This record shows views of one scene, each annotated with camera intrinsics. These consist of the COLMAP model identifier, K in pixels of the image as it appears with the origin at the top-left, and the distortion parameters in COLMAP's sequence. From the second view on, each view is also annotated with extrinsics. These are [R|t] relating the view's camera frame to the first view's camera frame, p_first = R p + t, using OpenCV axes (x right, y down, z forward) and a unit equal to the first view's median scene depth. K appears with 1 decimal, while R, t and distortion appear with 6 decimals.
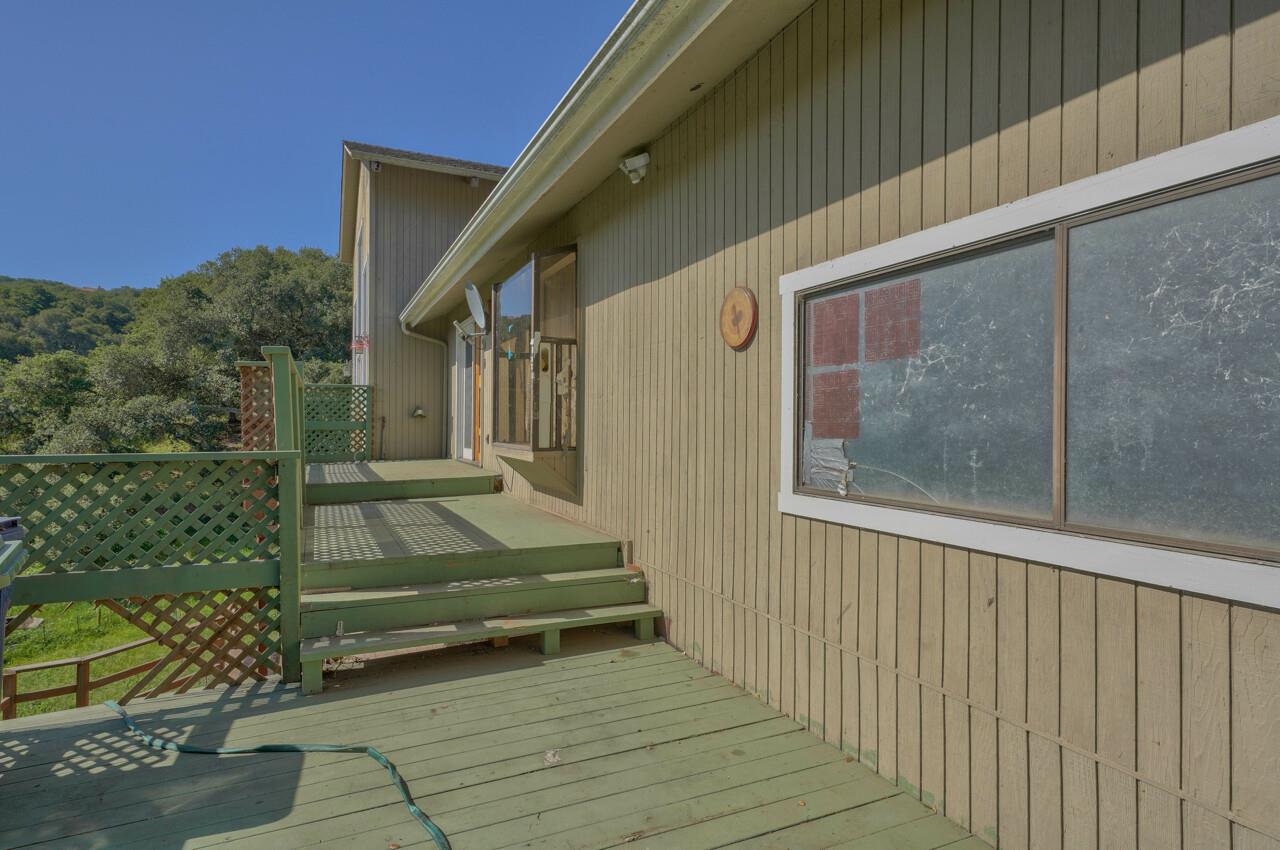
lens RADIAL K [[682.6, 0, 640.0], [0, 682.6, 425.0], [0, 0, 1]] dist [0.000233, -0.000319]
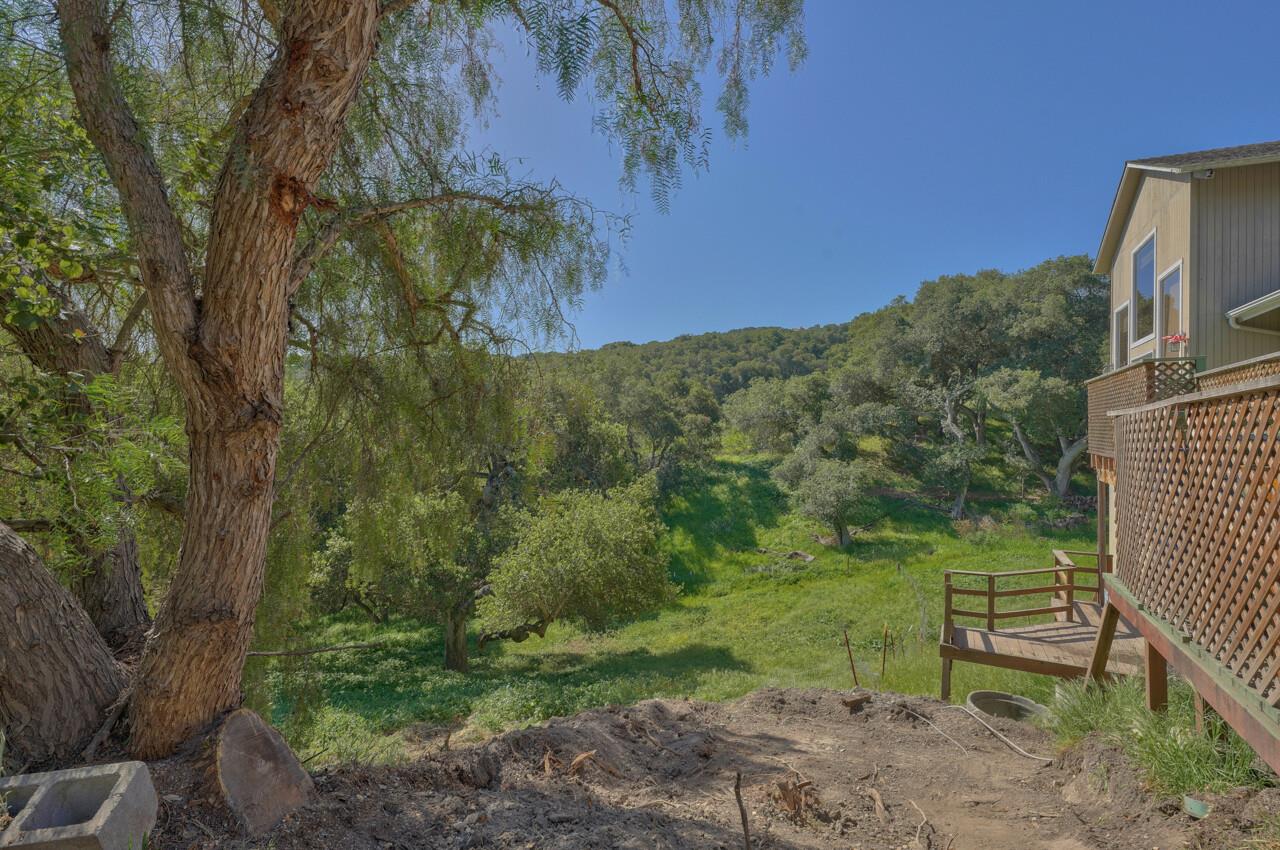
lens RADIAL K [[626.3, 0, 640.0], [0, 626.3, 425.0], [0, 0, 1]] dist [-0.001200, -0.000689]
pose [[0.640699, 0.012105, -0.767696, -0.070999], [-0.022932, 0.999731, -0.003374, 0.013101], [0.767449, 0.019767, 0.640805, -0.105792]]
